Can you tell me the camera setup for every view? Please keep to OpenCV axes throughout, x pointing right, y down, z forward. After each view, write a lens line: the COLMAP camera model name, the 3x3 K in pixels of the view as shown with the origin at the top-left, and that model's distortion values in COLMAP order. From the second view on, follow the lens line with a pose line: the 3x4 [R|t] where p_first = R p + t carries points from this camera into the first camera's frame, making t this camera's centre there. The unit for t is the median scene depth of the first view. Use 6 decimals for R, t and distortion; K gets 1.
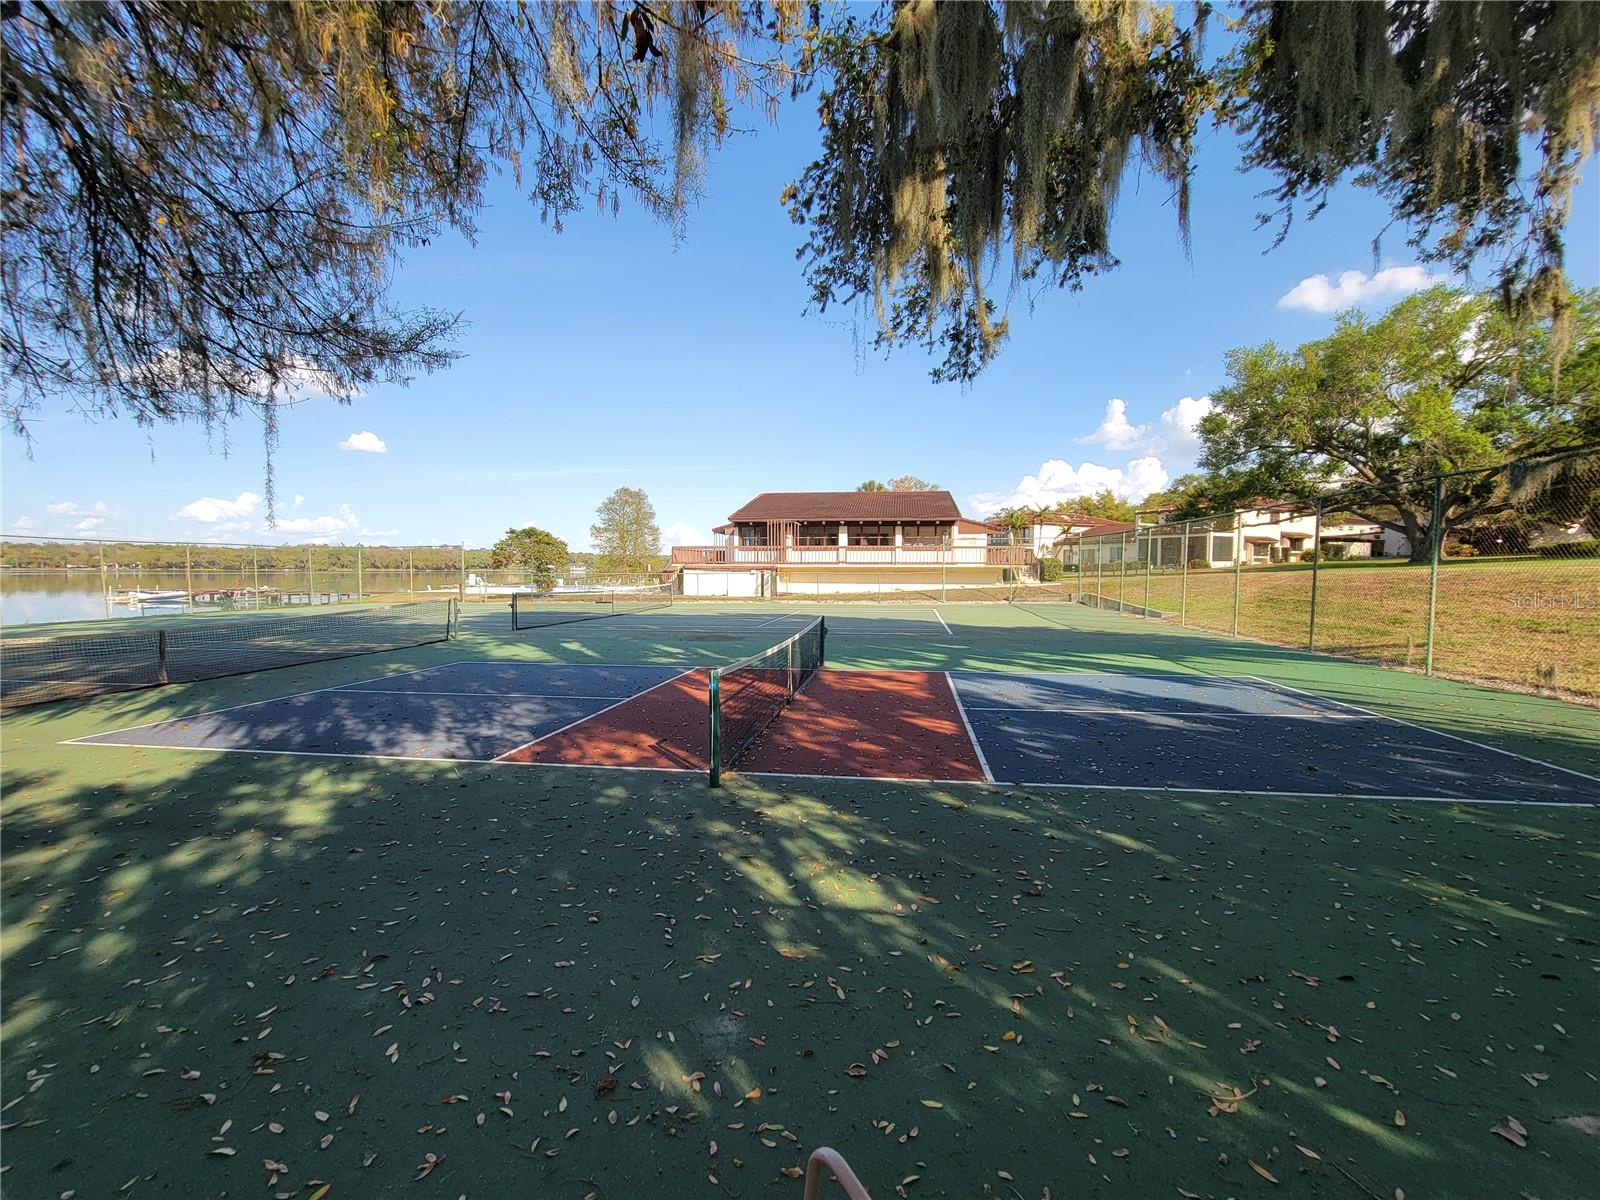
lens RADIAL K [[666.4, 0, 795.7], [0, 666.4, 598.3], [0, 0, 1]] dist [-0.003345, -0.000847]
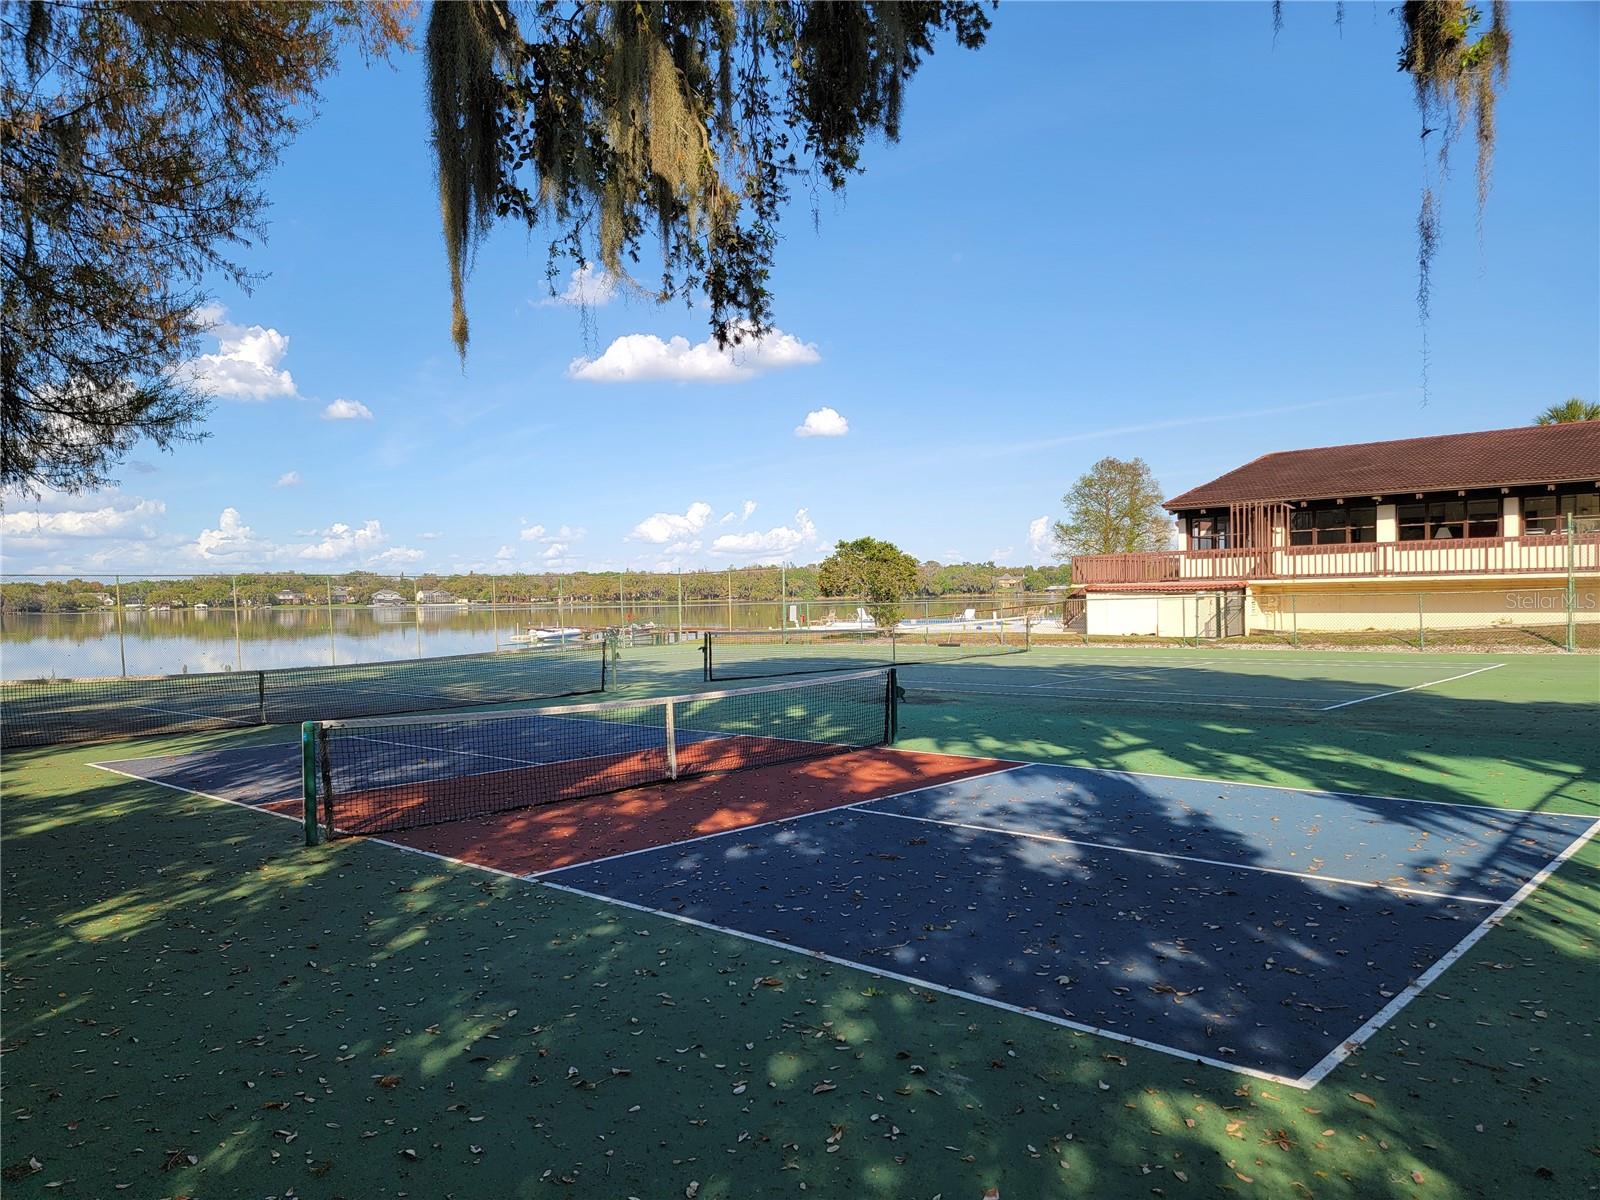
lens RADIAL K [[1091.1, 0, 803.1], [0, 1091.1, 590.9], [0, 0, 1]] dist [0.047895, -0.003208]
pose [[0.828997, -0.022141, -0.558815, 0.177201], [-0.001798, 0.999105, -0.042254, -0.001484], [0.559250, 0.036033, 0.828215, 0.011723]]
